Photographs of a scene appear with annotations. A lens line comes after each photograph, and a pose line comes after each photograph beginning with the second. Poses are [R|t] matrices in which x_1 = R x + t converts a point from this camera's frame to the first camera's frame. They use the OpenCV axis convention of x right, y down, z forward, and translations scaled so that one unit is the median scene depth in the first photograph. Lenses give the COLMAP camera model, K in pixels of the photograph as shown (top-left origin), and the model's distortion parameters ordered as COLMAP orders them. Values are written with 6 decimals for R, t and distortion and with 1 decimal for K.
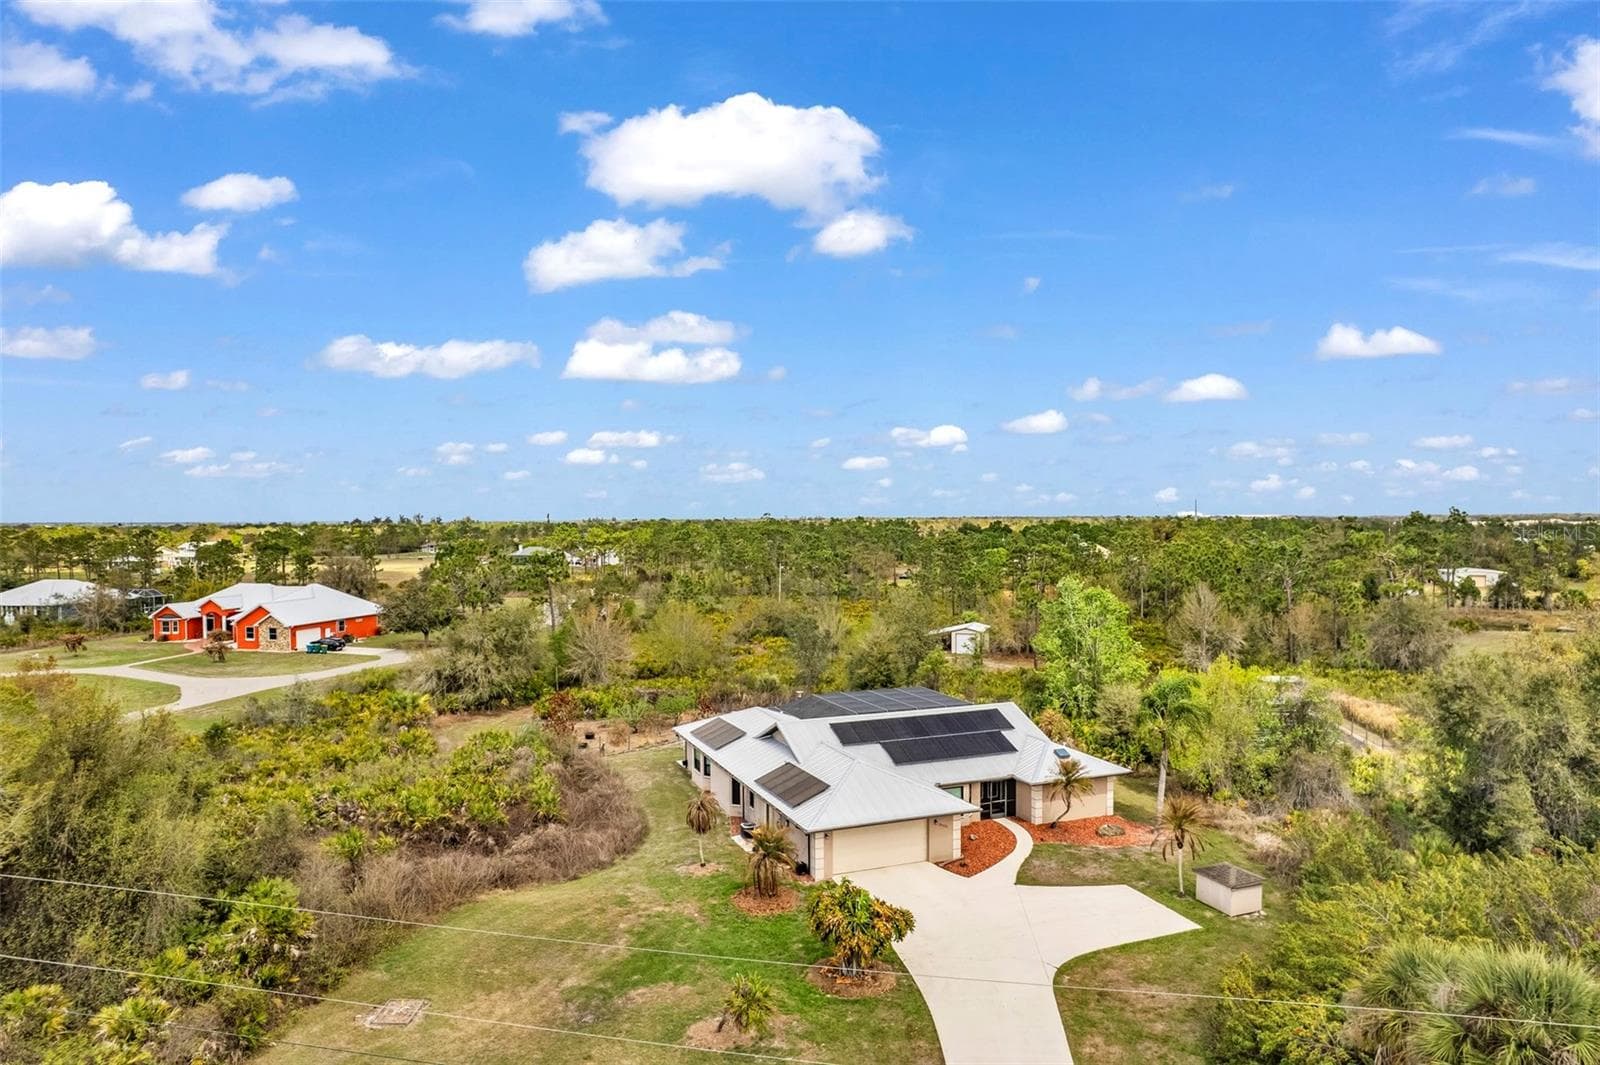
lens RADIAL K [[1036.5, 0, 804.0], [0, 1036.5, 536.7], [0, 0, 1]] dist [-0.086345, 0.080626]
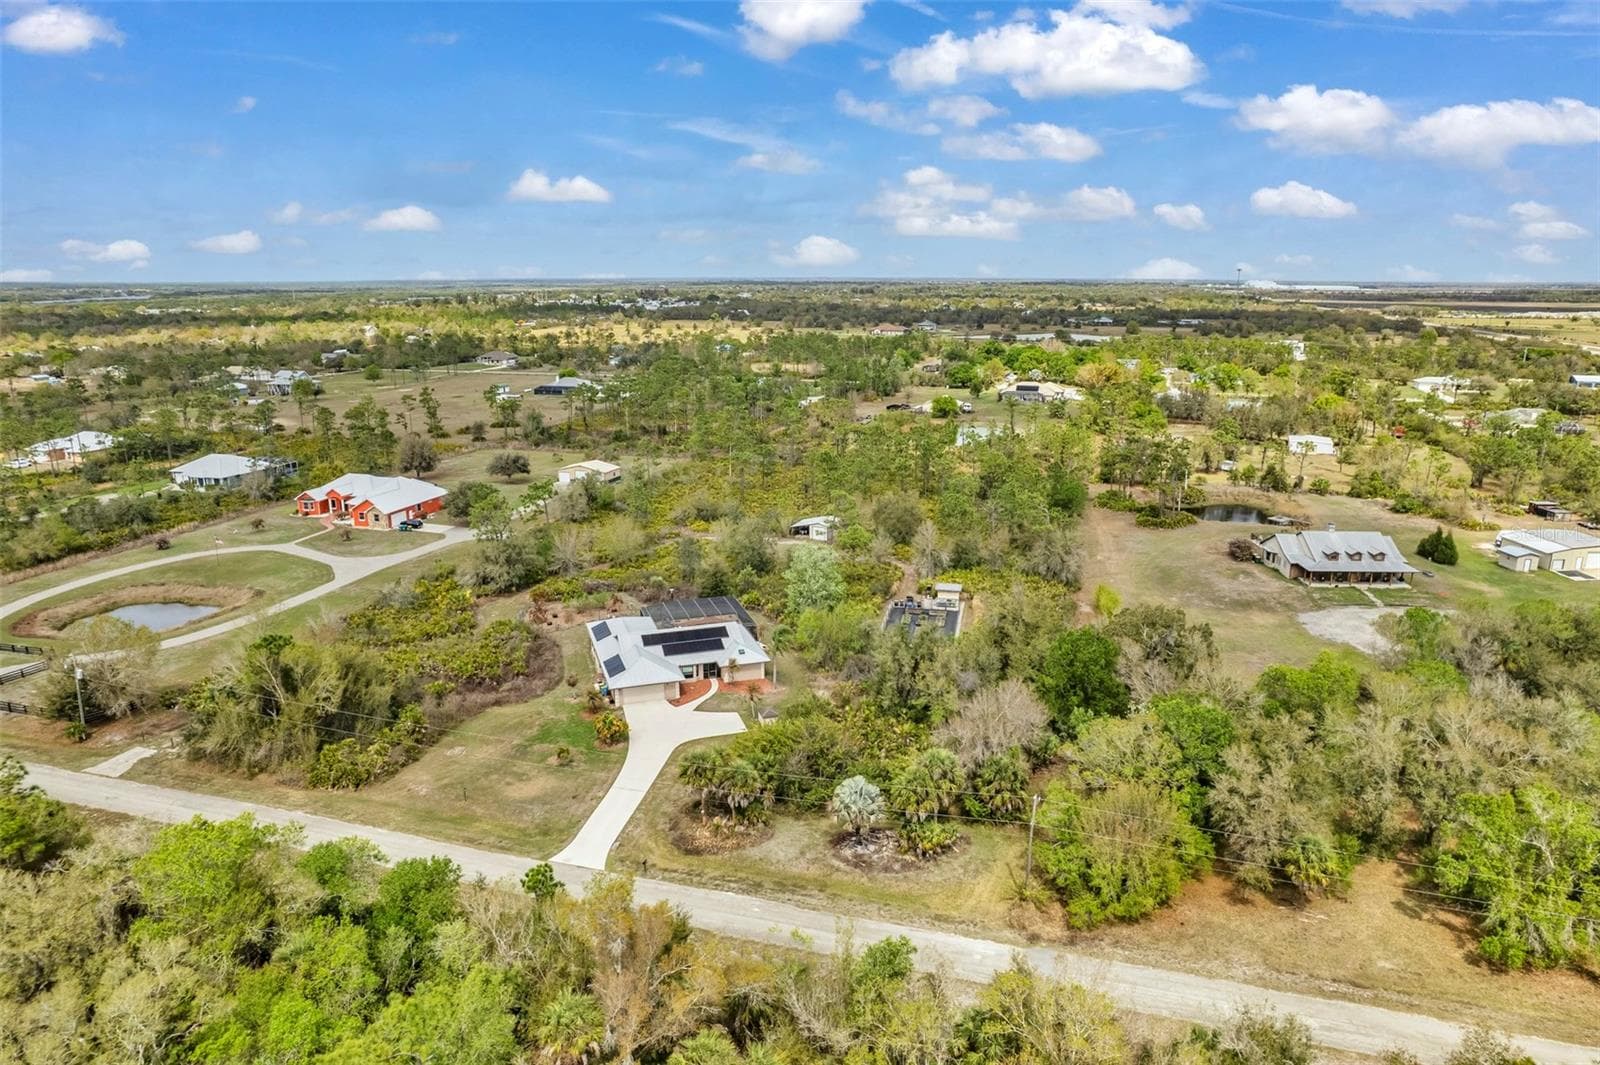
lens RADIAL K [[1051.6, 0, 807.7], [0, 1051.6, 541.3], [0, 0, 1]] dist [-0.085198, 0.081280]
pose [[0.998133, 0.019414, -0.057903, 0.551152], [-0.005304, 0.972101, 0.234502, -0.593668], [0.060840, -0.233757, 0.970390, -1.227998]]
